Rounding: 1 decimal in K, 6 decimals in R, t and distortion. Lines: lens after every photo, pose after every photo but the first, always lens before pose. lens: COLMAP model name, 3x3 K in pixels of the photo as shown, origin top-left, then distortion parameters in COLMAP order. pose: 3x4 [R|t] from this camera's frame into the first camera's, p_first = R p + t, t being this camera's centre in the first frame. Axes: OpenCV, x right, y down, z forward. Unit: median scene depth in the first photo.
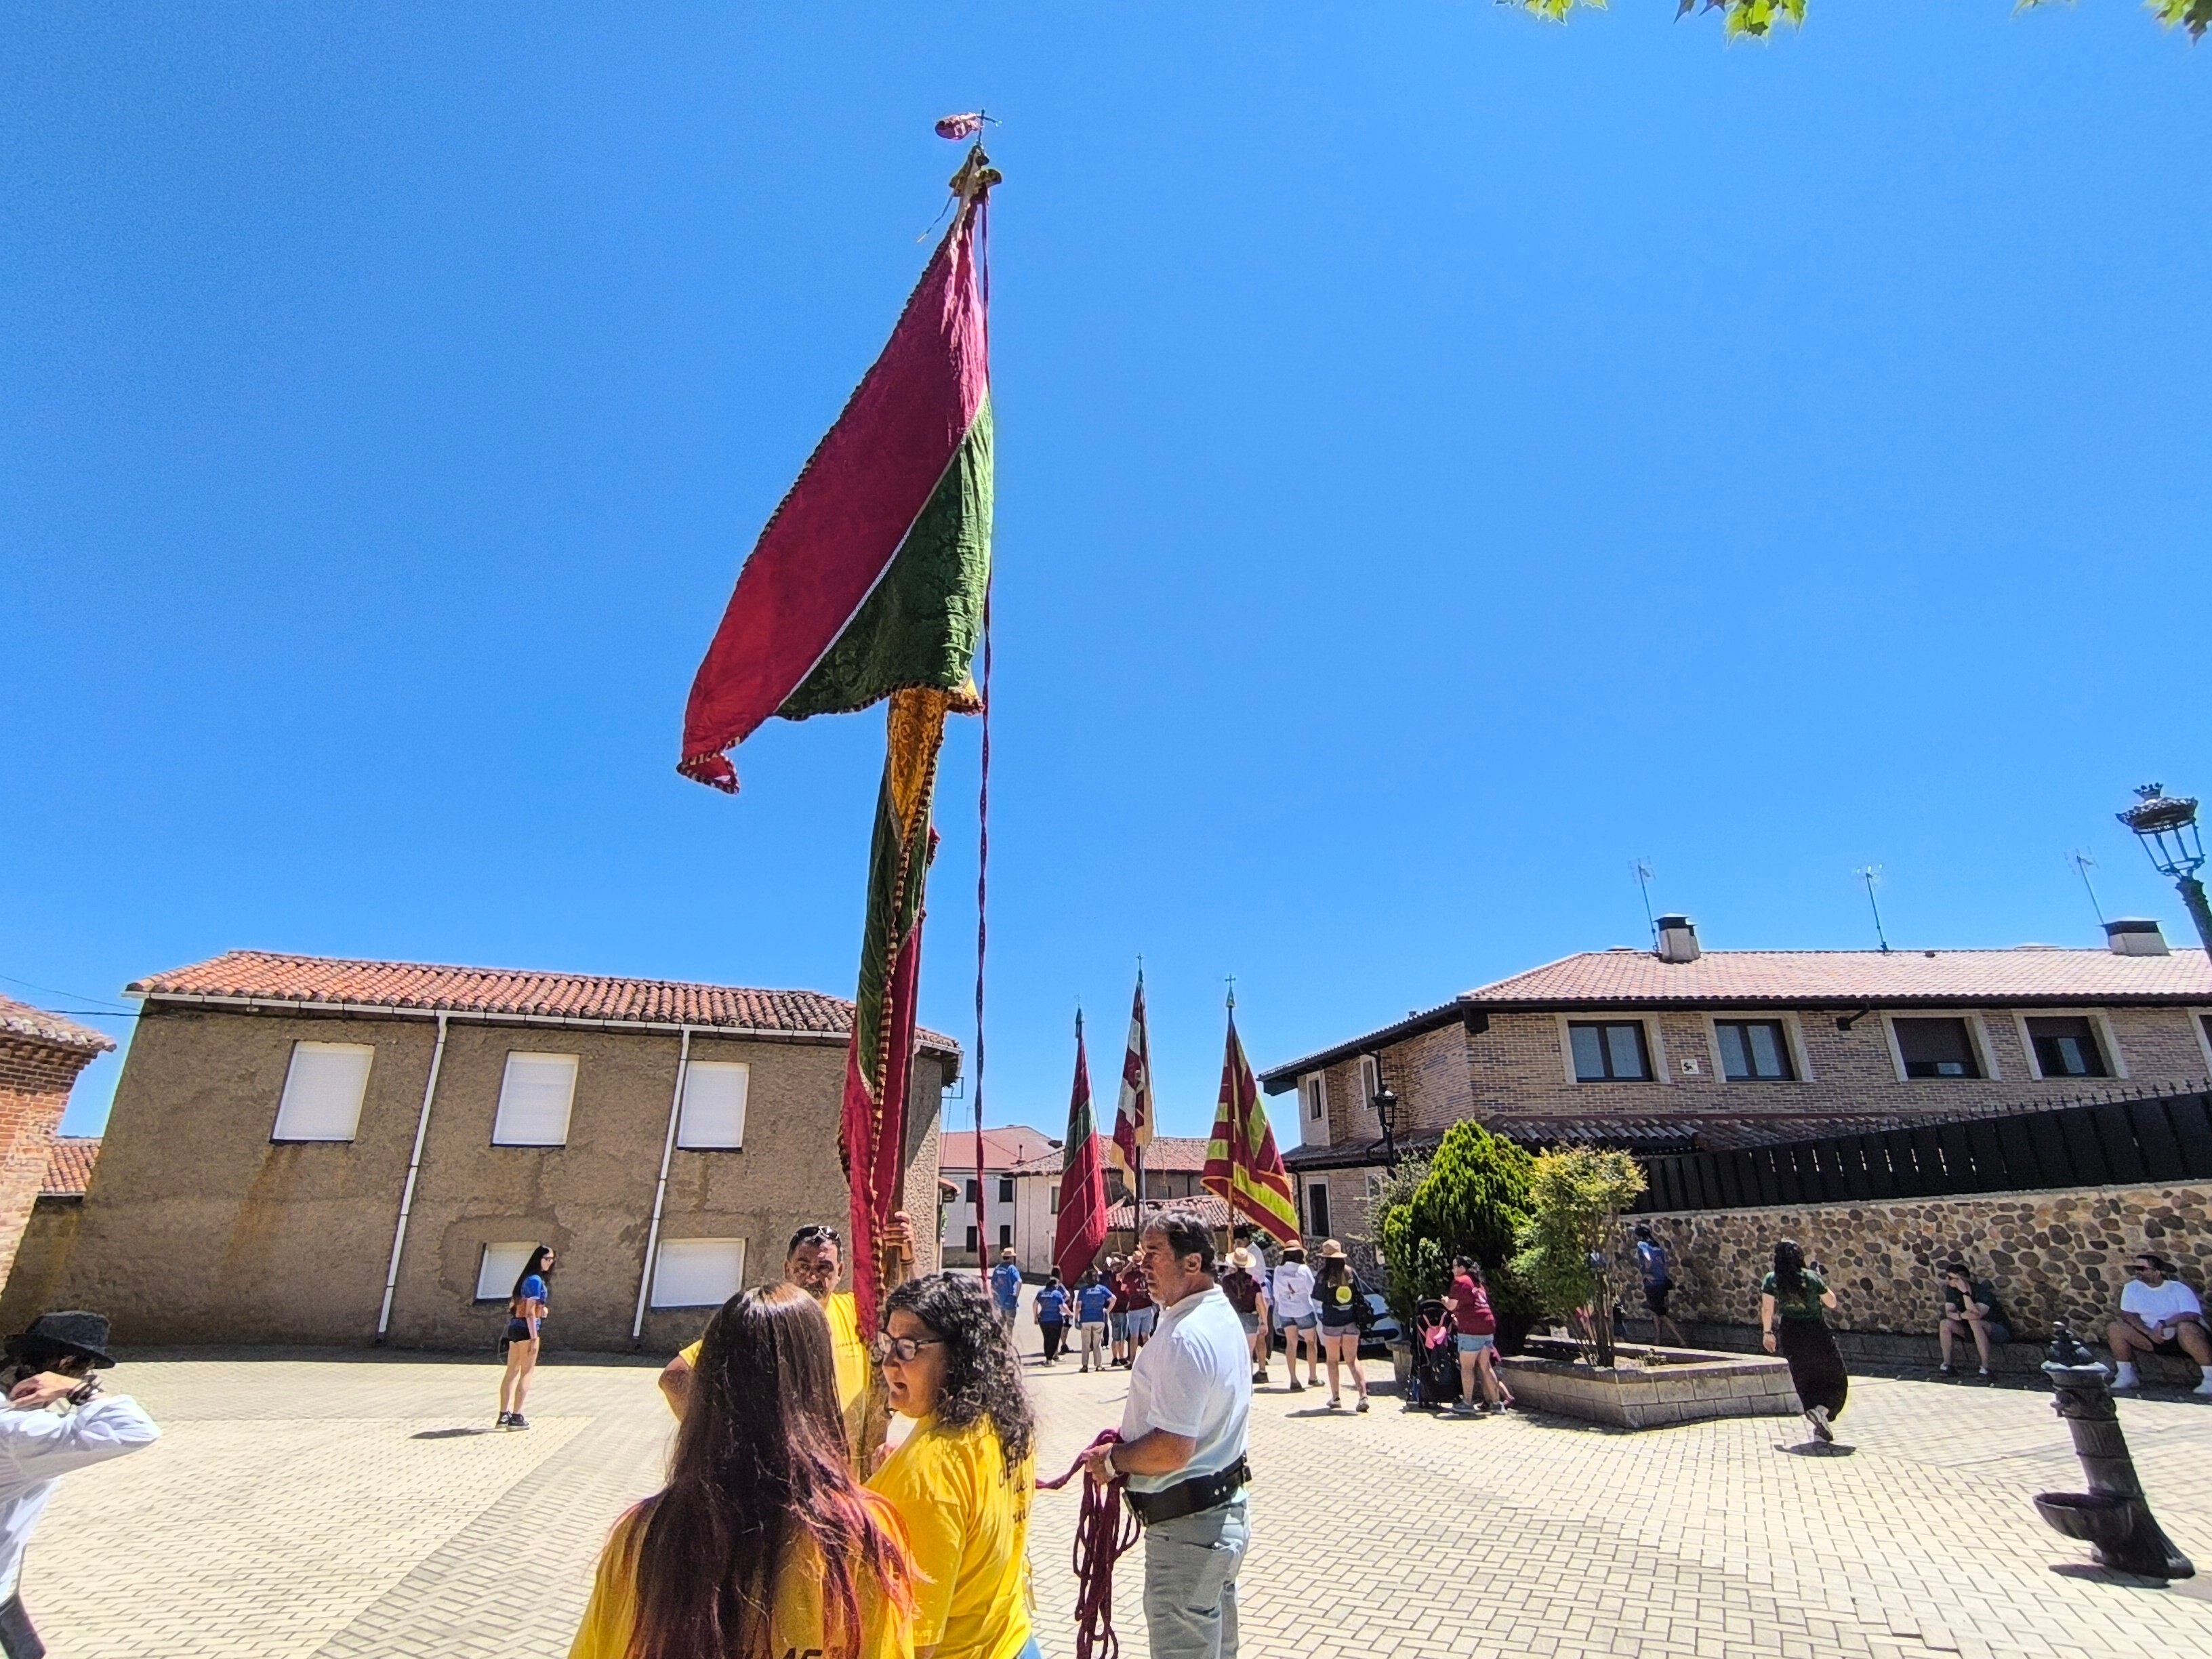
lens RADIAL K [[996.3, 0, 1099.5], [0, 996.3, 836.6], [0, 0, 1]] dist [-0.031148, 0.013865]
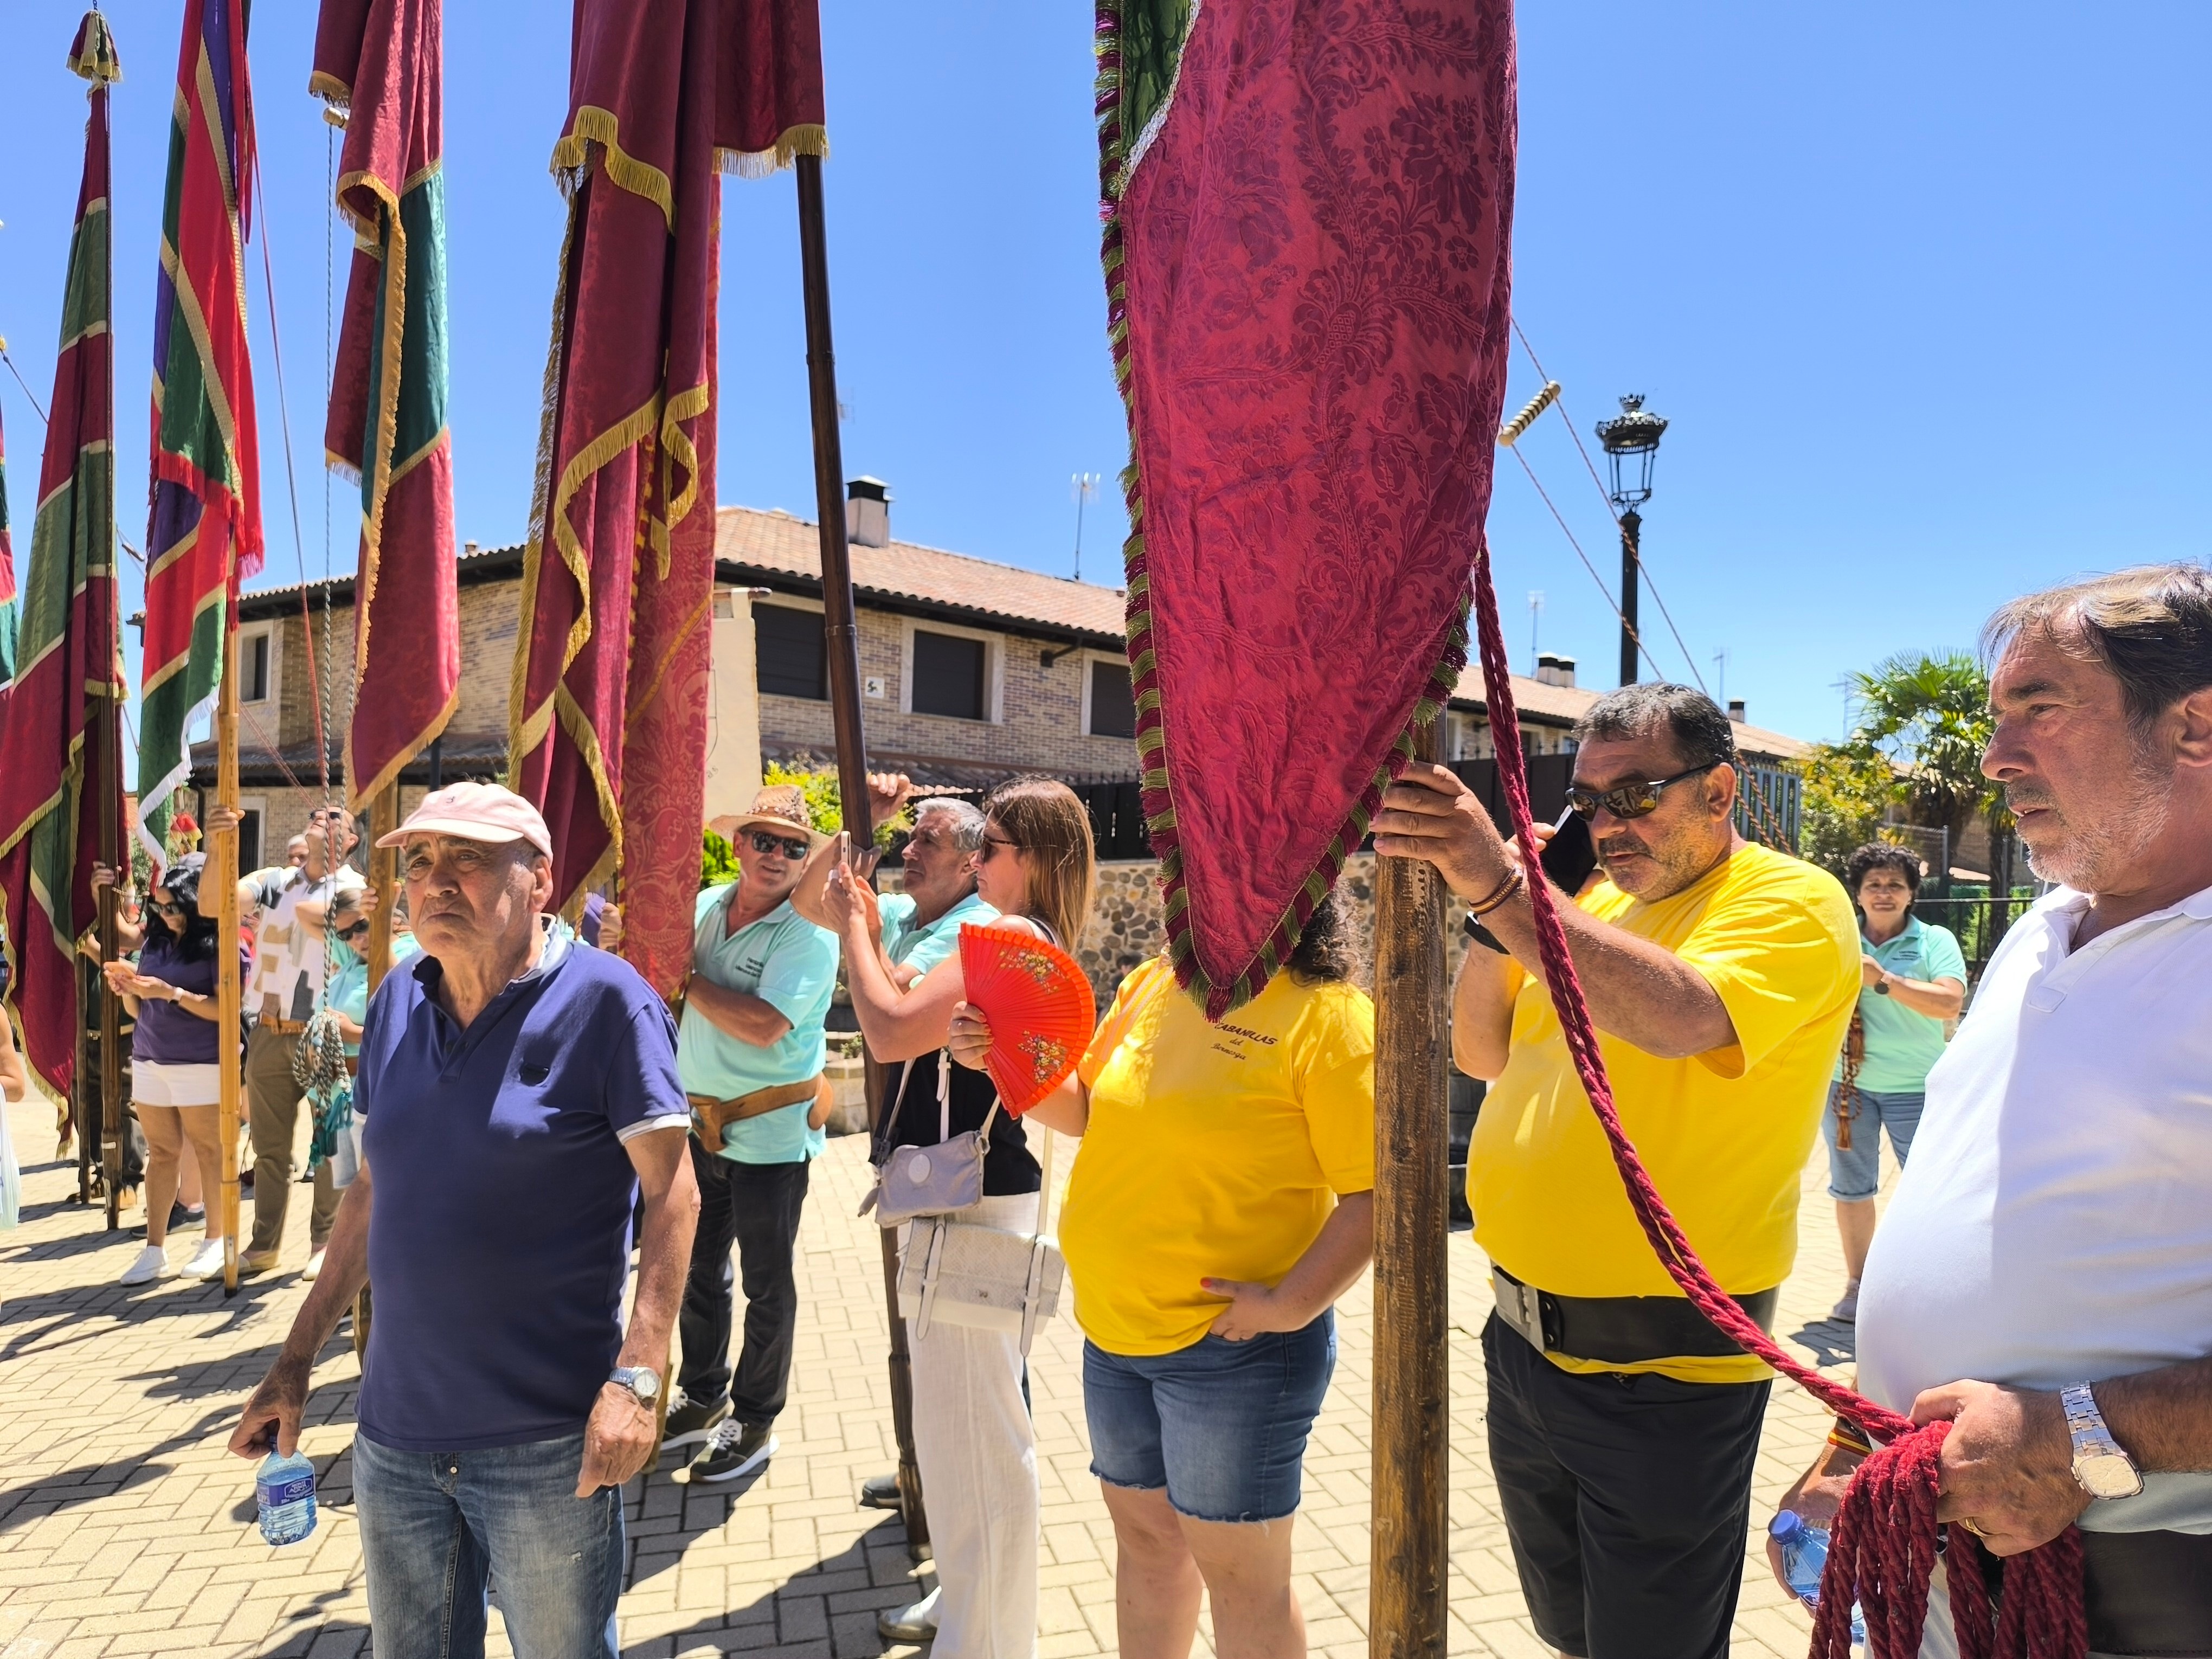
lens RADIAL K [[1512.9, 0, 1085.0], [0, 1512.9, 834.4], [0, 0, 1]] dist [0.031269, -0.038622]
pose [[0.725781, 0.045320, 0.686431, -0.060814], [-0.267059, 0.938131, 0.220431, 0.054411], [-0.633972, -0.343303, 0.692981, 0.101513]]
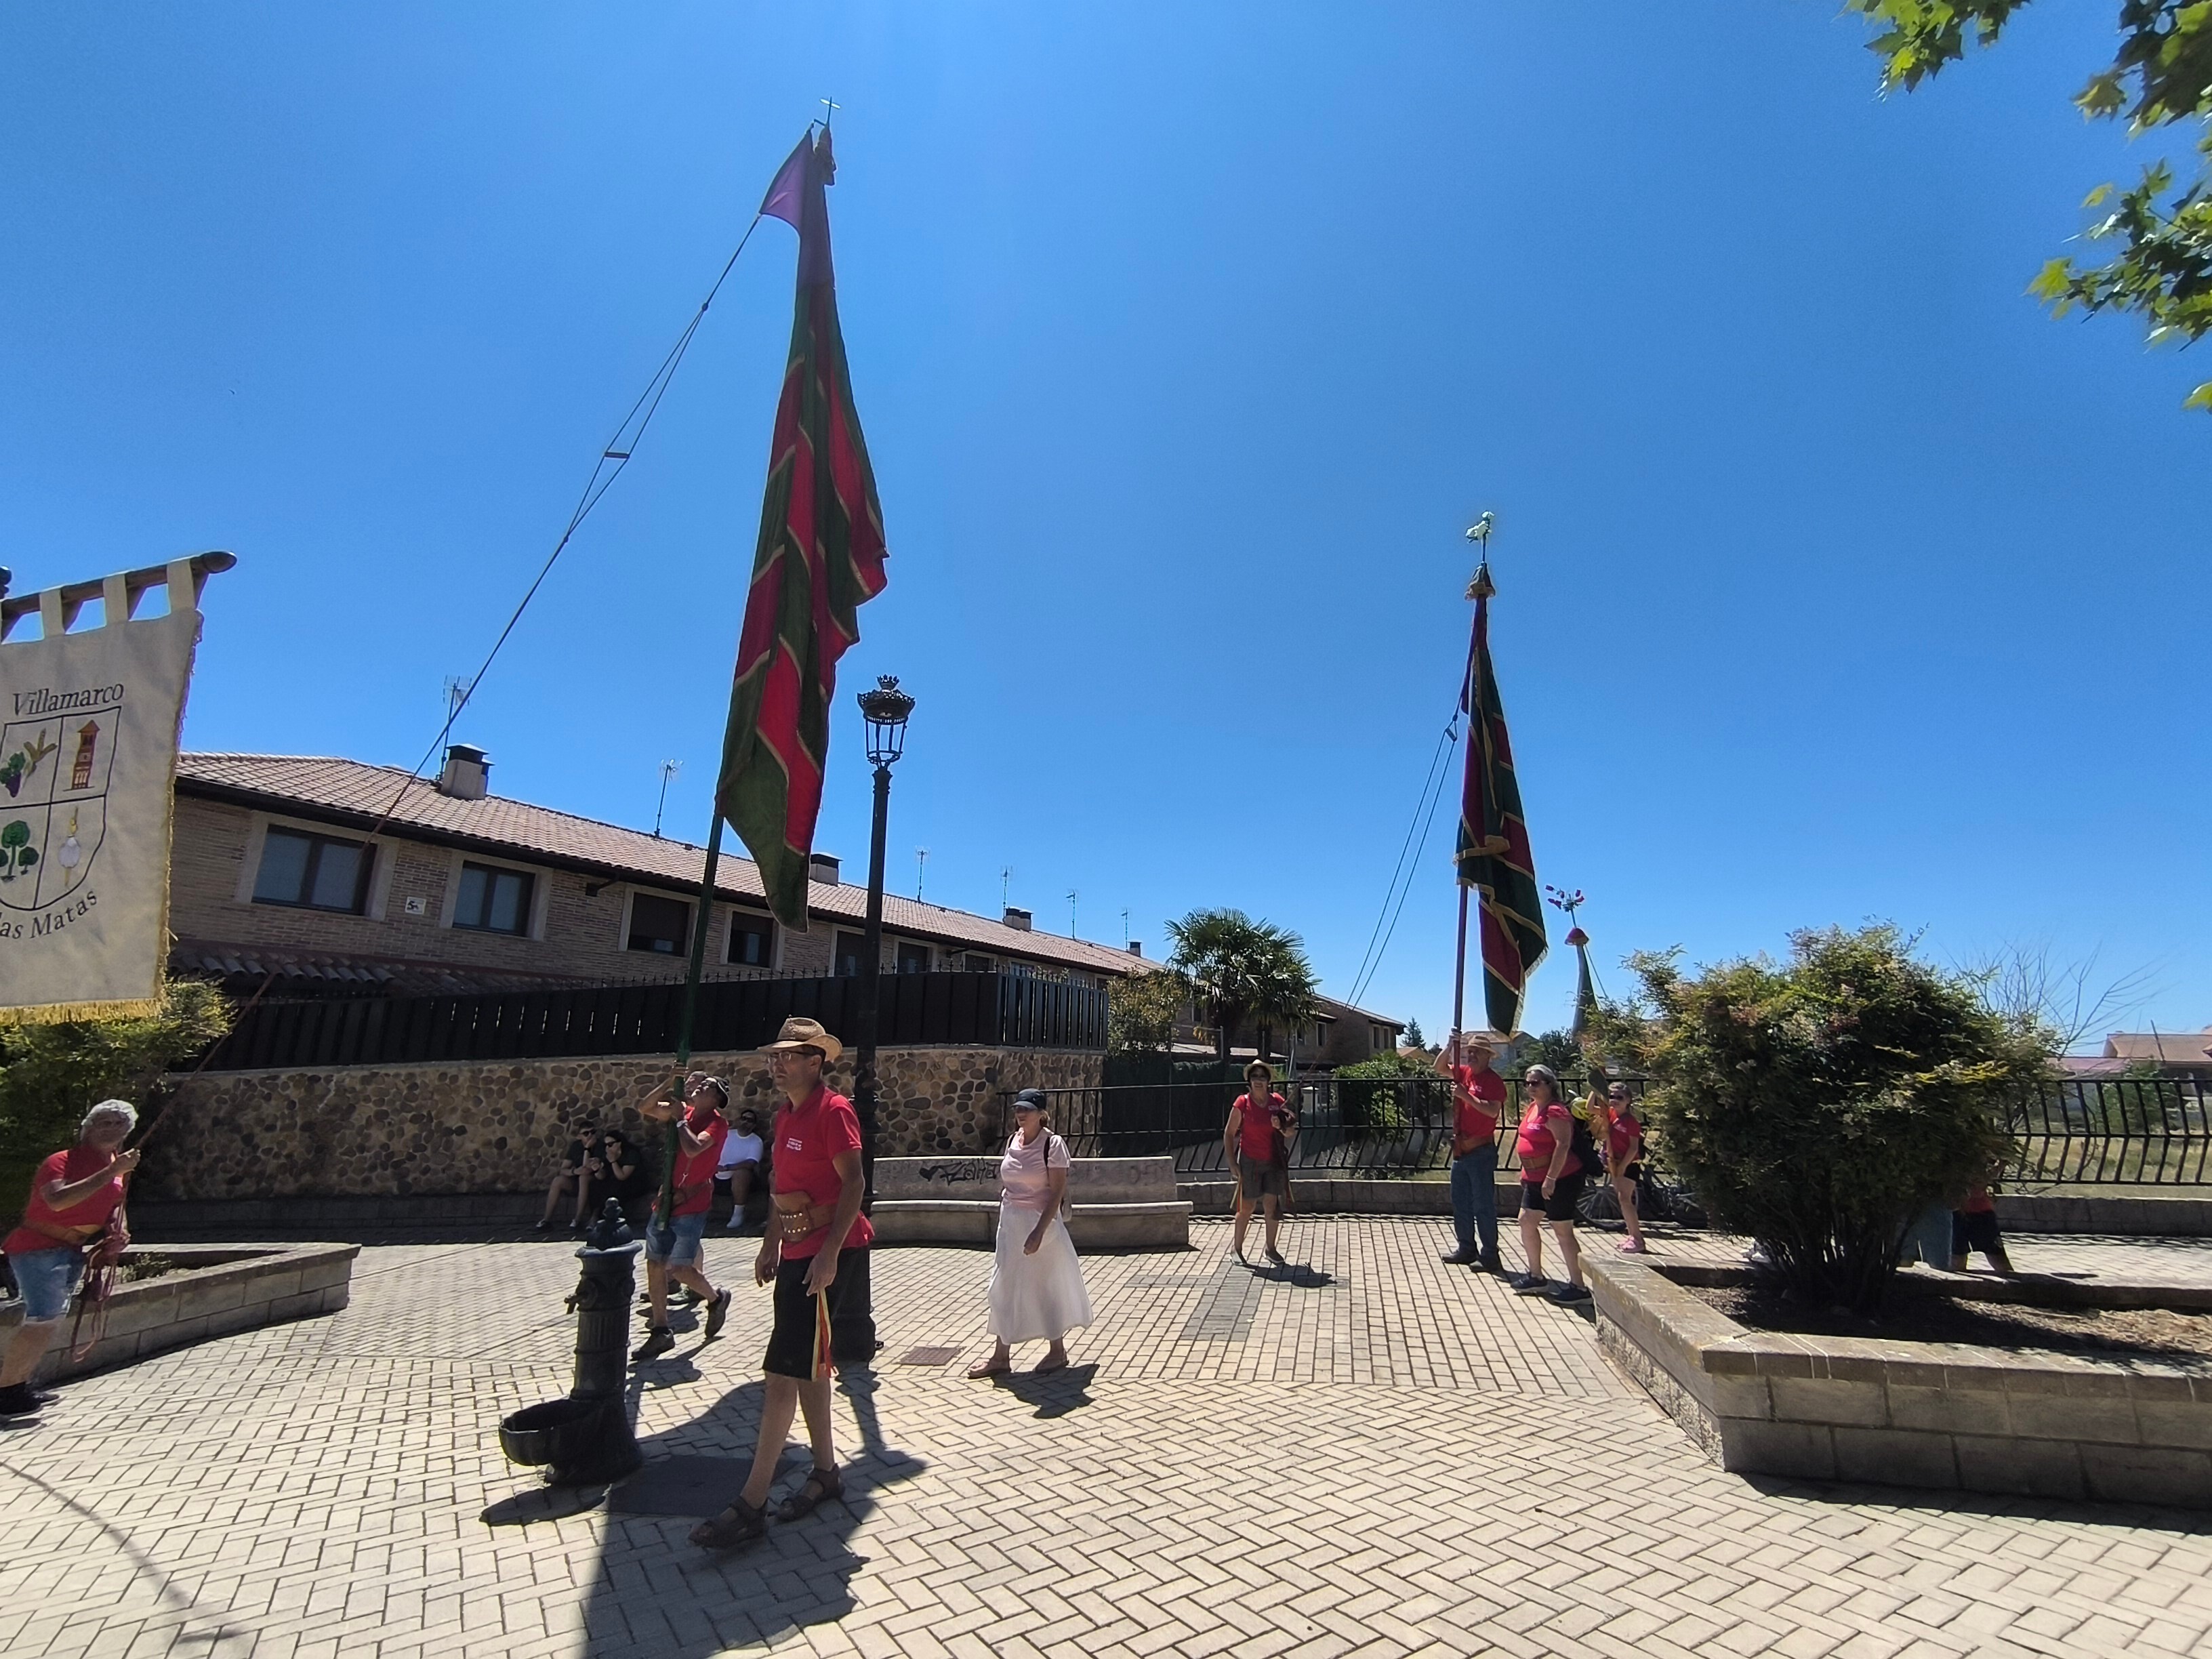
lens RADIAL K [[994.3, 0, 1095.8], [0, 994.3, 824.0], [0, 0, 1]] dist [-0.021912, 0.012300]
pose [[0.449500, 0.221091, 0.865487, 0.116129], [-0.325195, 0.942904, -0.071973, 0.038385], [-0.831984, -0.249101, 0.495733, 0.101418]]
